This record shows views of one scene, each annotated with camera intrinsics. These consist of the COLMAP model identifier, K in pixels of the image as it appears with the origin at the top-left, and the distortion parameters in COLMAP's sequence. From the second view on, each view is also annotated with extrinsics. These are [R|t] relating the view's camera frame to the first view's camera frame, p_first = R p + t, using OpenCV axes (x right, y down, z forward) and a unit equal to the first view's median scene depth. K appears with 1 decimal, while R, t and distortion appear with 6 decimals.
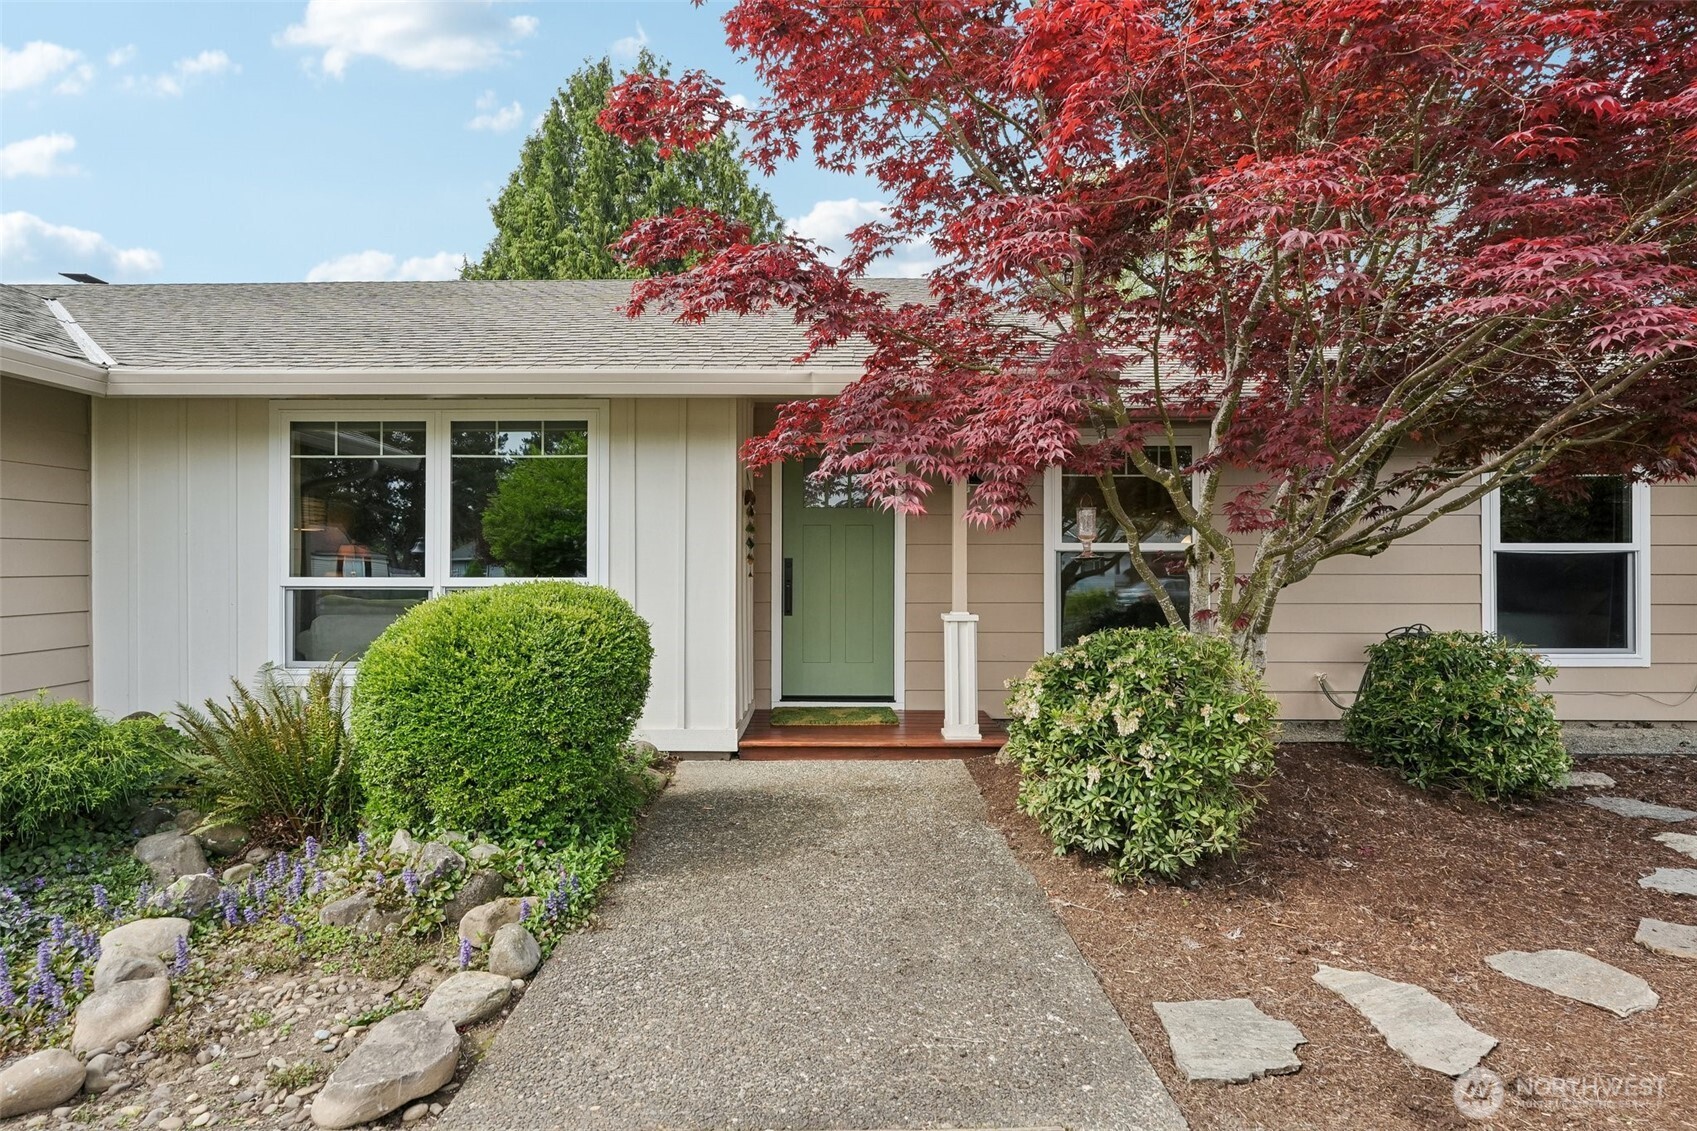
lens RADIAL K [[916.9, 0, 835.2], [0, 916.9, 565.7], [0, 0, 1]] dist [0.000768, 0.000175]
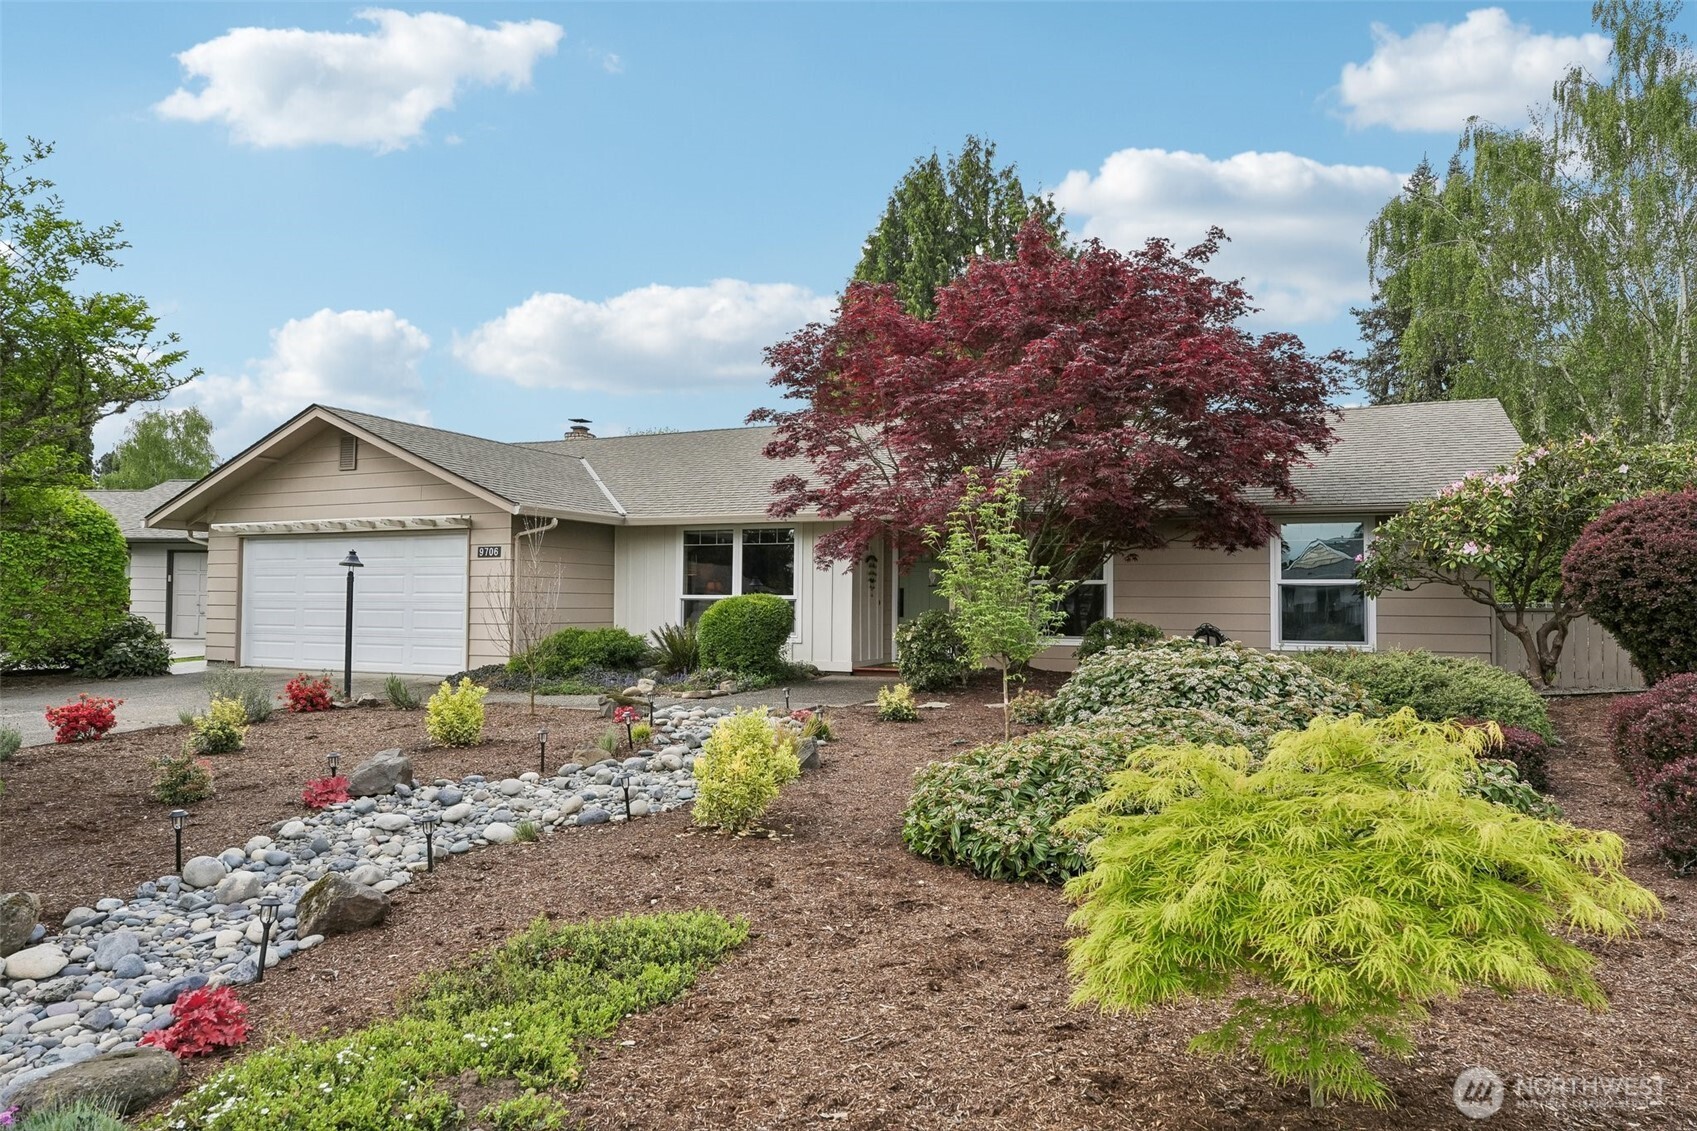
lens RADIAL K [[1095.0, 0, 840.9], [0, 1095.0, 567.3], [0, 0, 1]] dist [-0.000374, 0.000284]
pose [[0.920540, -0.006418, -0.390594, 0.914814], [-0.008437, 0.999305, -0.036305, 0.041531], [0.390556, 0.036716, 0.919847, -1.491278]]
